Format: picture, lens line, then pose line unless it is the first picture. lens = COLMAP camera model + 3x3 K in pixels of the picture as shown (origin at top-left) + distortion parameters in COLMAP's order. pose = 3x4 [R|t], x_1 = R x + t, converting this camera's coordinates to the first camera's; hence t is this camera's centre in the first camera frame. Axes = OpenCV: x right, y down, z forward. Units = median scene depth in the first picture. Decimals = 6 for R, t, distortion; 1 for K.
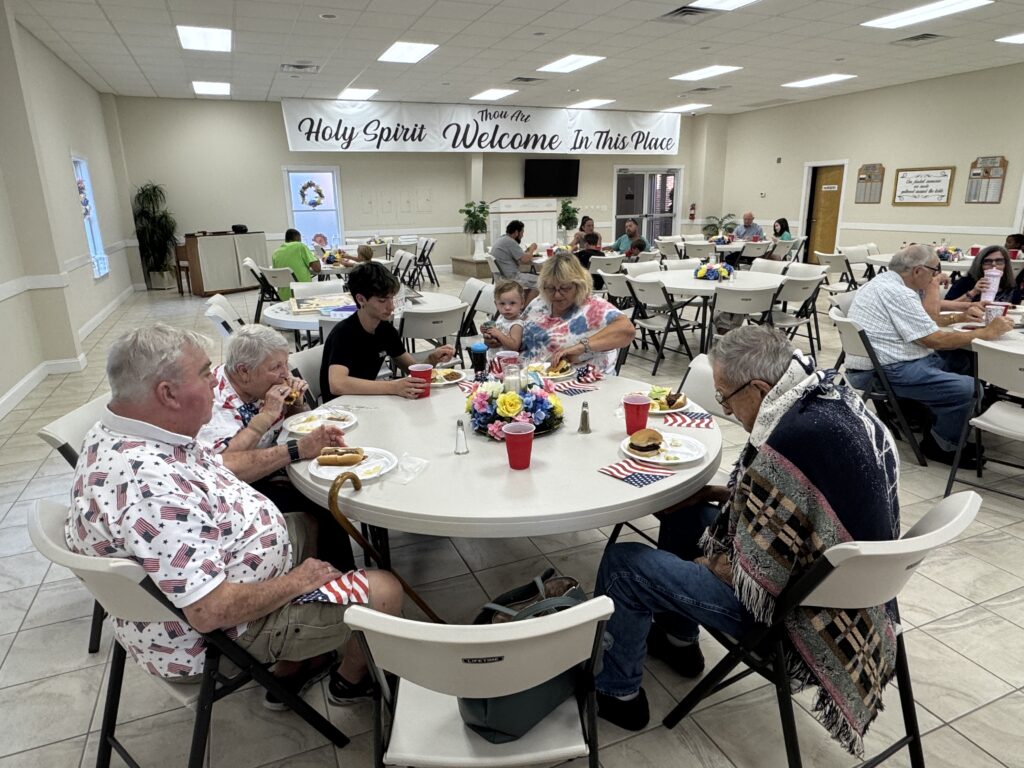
lens RADIAL K [[645.7, 0, 508.8], [0, 645.7, 389.7], [0, 0, 1]] dist [-0.007714, 0.004855]
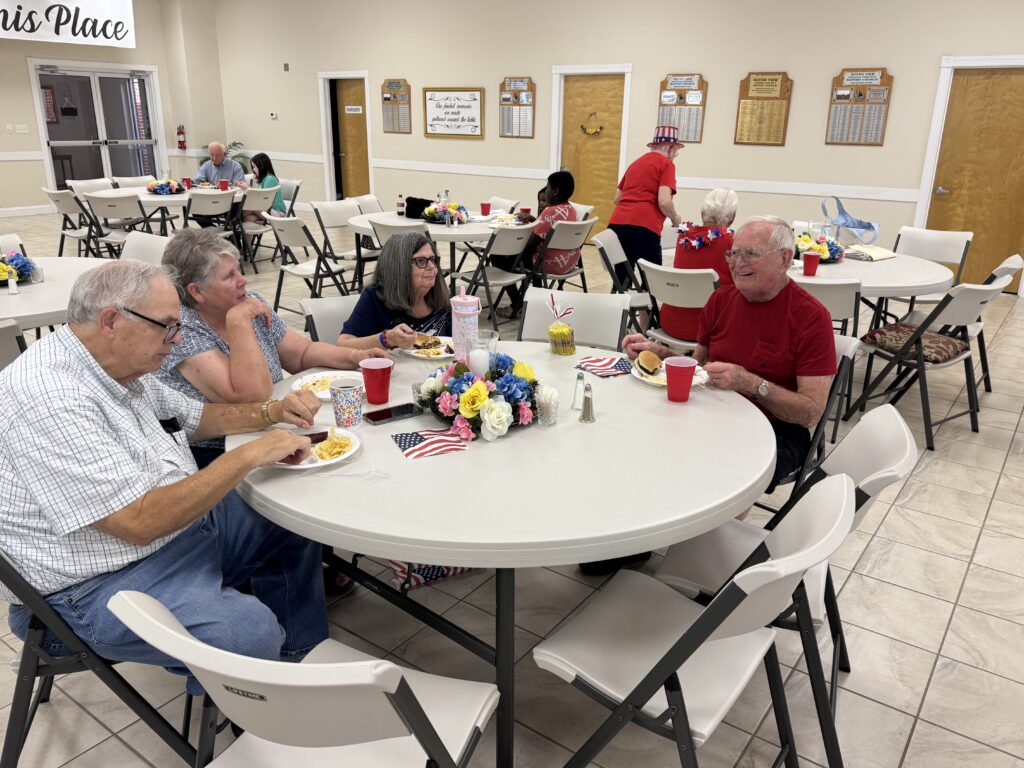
lens RADIAL K [[790.4, 0, 515.4], [0, 790.4, 389.0], [0, 0, 1]] dist [0.046198, -0.056400]
pose [[0.861753, -0.134390, 0.489204, 0.181685], [0.113284, 0.990902, 0.072659, -0.046674], [-0.494518, -0.007195, 0.869138, 0.130329]]
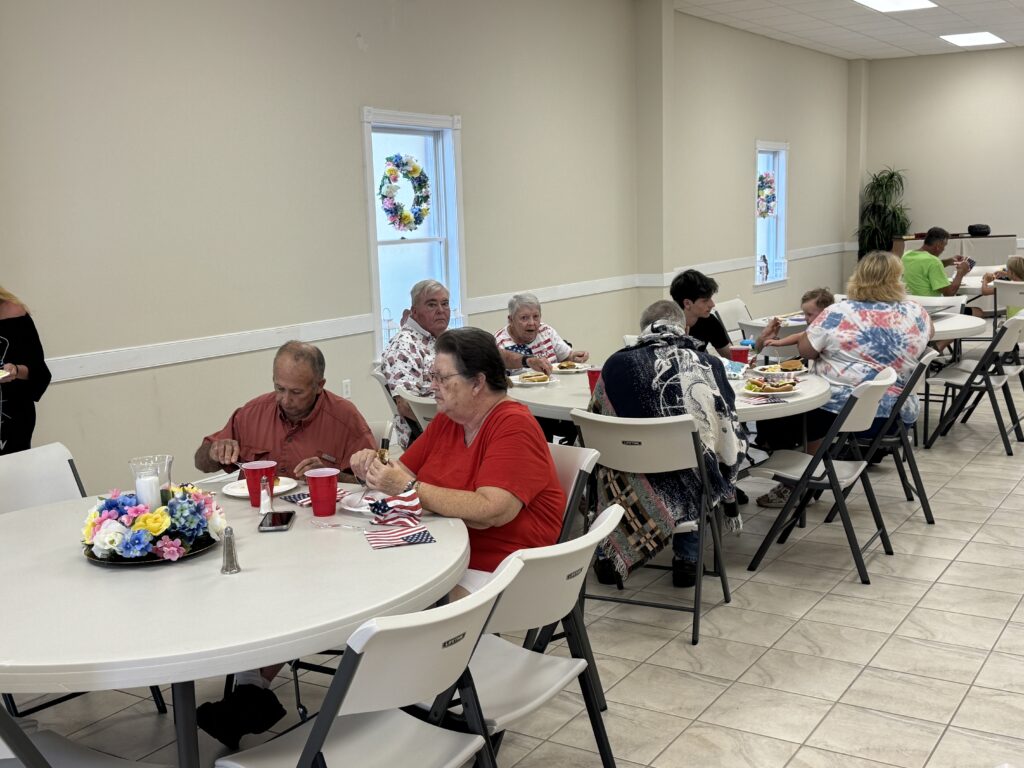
lens RADIAL K [[1157.5, 0, 510.5], [0, 1157.5, 386.2], [0, 0, 1]] dist [0.115442, 0.000000]
pose [[0.579559, 0.126347, -0.805076, 0.306653], [-0.213573, 0.976927, -0.000430, 0.021309], [0.786446, 0.172191, 0.593172, -0.113143]]
